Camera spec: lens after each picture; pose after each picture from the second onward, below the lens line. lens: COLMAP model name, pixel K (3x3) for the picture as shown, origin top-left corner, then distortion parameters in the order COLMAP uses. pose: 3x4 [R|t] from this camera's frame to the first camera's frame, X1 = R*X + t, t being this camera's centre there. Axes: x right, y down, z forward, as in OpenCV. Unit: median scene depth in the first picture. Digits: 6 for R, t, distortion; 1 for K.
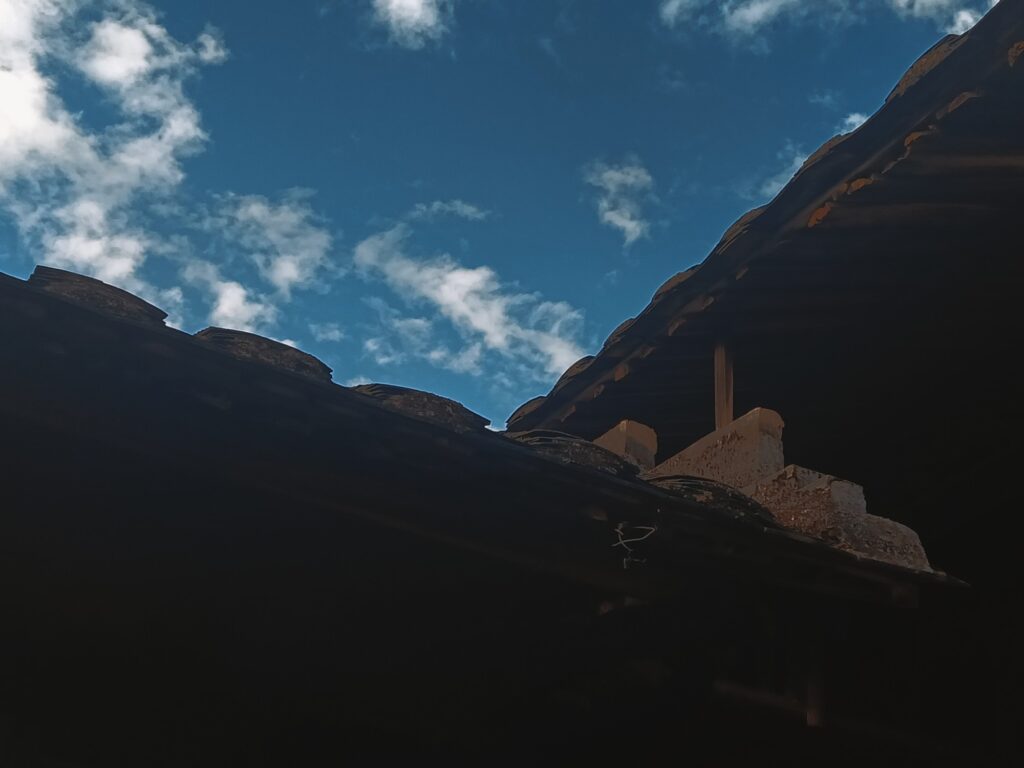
lens RADIAL K [[1394.9, 0, 512.8], [0, 1394.9, 383.3], [0, 0, 1]] dist [0.065454, 0.000000]
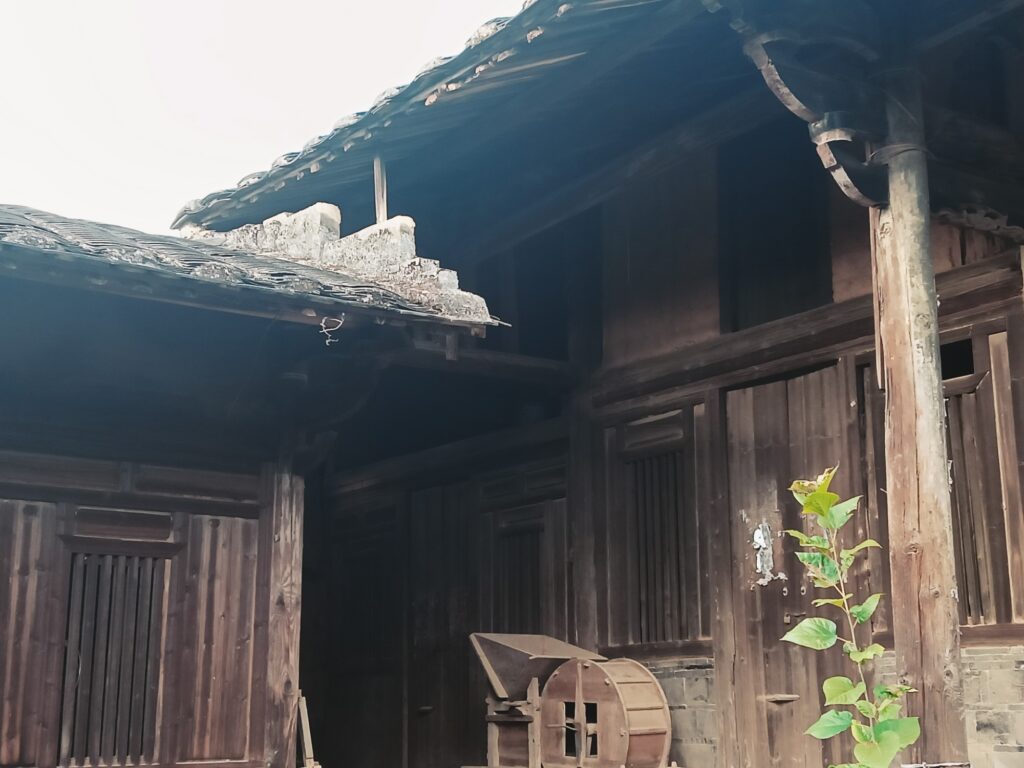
lens RADIAL K [[1374.2, 0, 512.3], [0, 1374.2, 384.5], [0, 0, 1]] dist [0.013116, 0.000000]
pose [[0.975067, -0.084090, 0.205361, -0.052844], [0.012485, 0.944744, 0.327570, -0.359817], [-0.221559, -0.316839, 0.922239, -0.672287]]
